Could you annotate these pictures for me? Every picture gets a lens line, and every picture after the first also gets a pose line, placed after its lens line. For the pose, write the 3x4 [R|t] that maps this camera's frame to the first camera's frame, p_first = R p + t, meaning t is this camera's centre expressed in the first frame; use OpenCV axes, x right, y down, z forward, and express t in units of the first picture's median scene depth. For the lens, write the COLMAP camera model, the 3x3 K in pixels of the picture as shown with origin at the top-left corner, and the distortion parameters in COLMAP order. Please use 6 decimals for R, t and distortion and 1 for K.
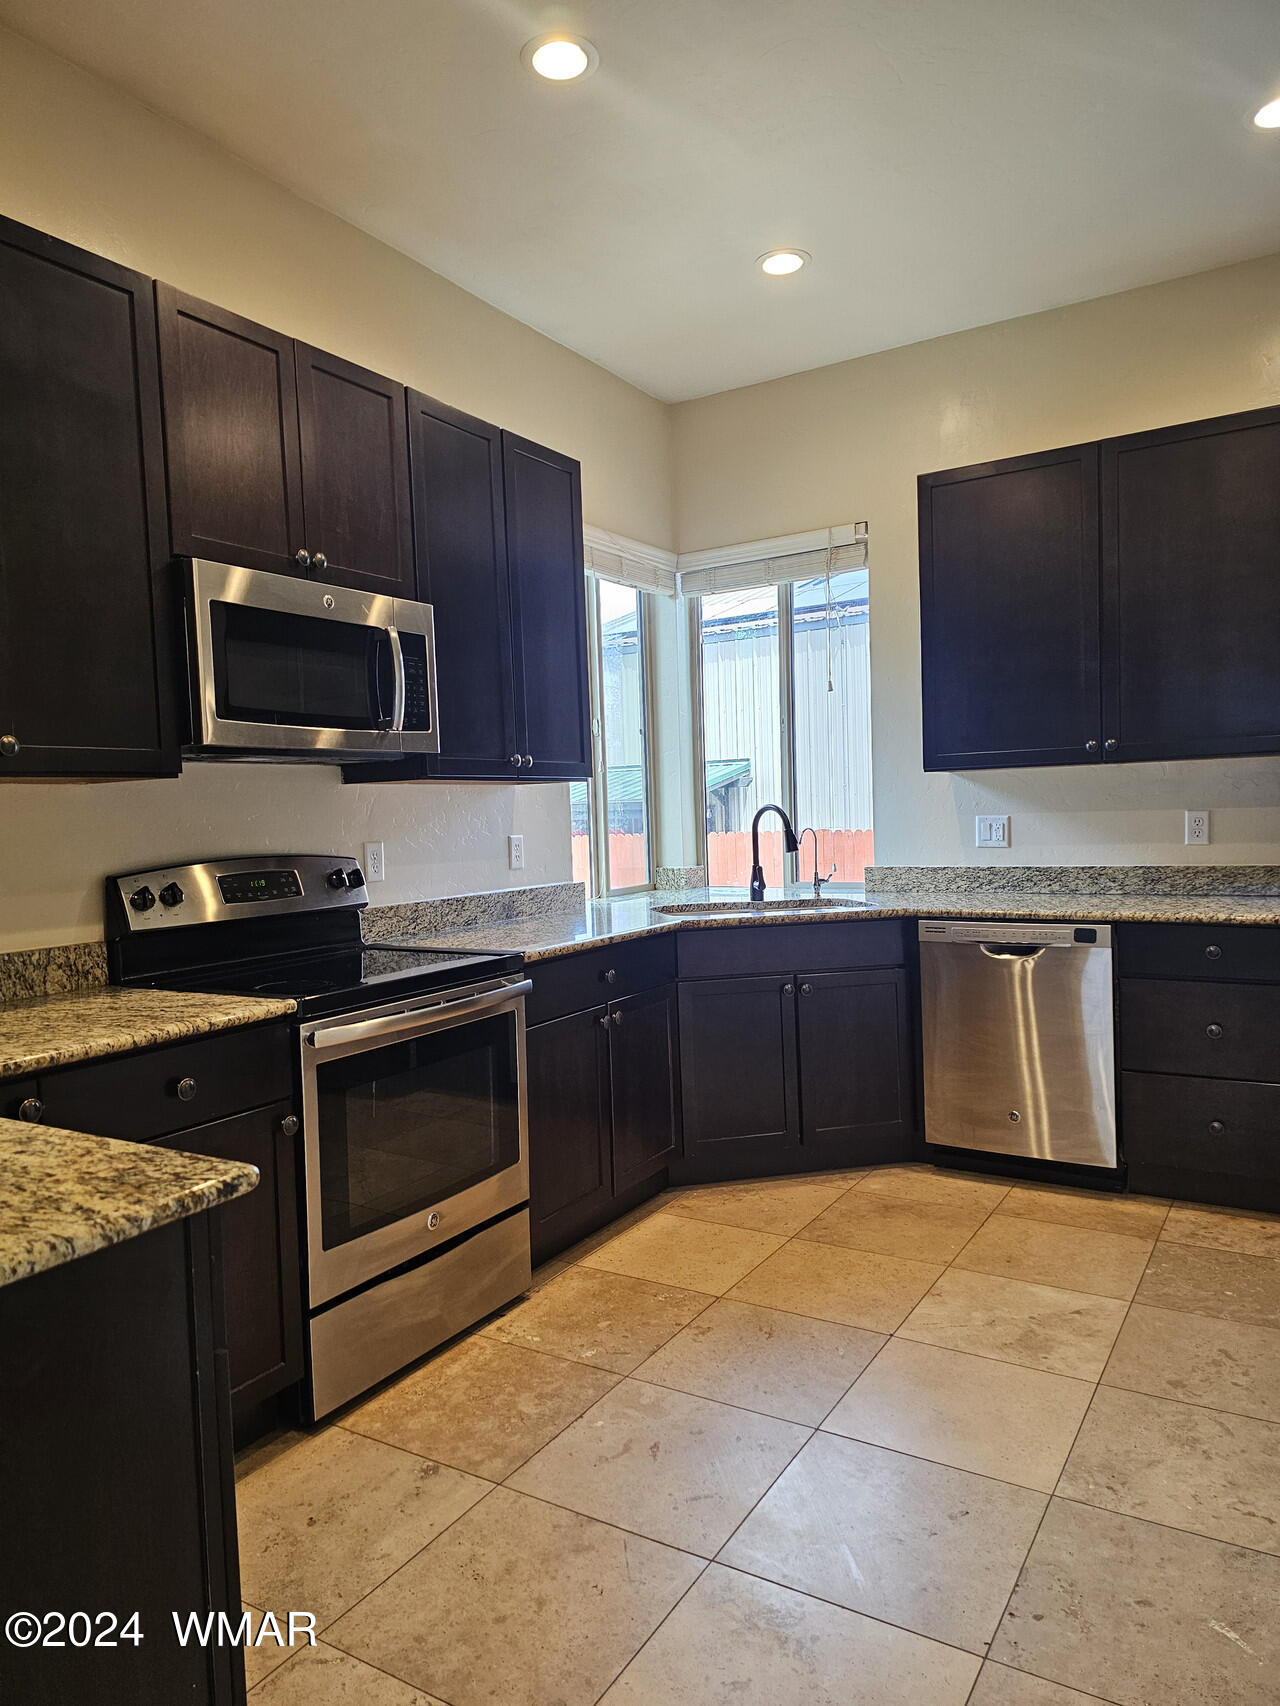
lens RADIAL K [[1140.6, 0, 640.0], [0, 1140.6, 853.0], [0, 0, 1]] dist [0.062563, -0.055901]
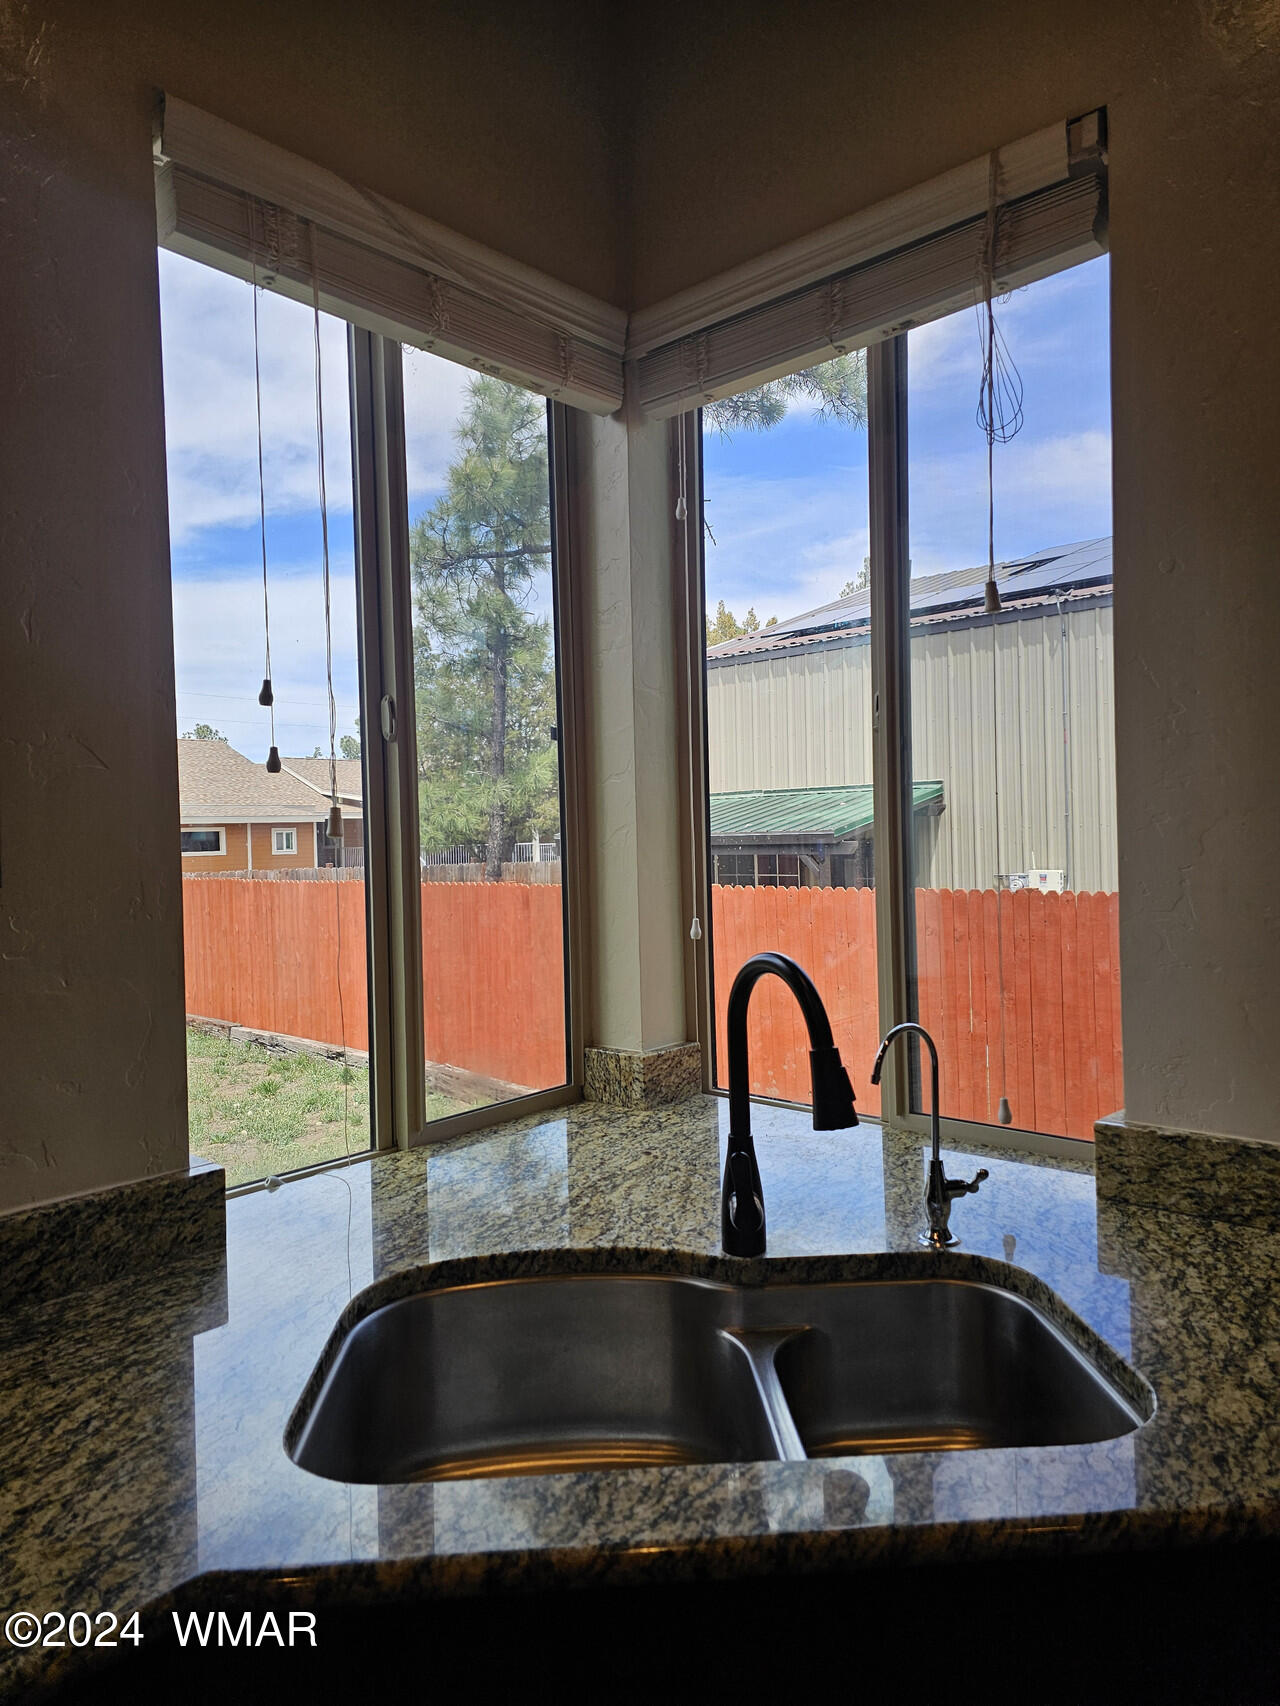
lens RADIAL K [[1140.6, 0, 640.0], [0, 1140.6, 853.0], [0, 0, 1]] dist [0.062563, -0.055901]
pose [[0.983383, -0.001517, -0.181538, 0.114203], [-0.002240, 0.999788, -0.020491, -0.052310], [0.181531, 0.020557, 0.983170, 0.589734]]
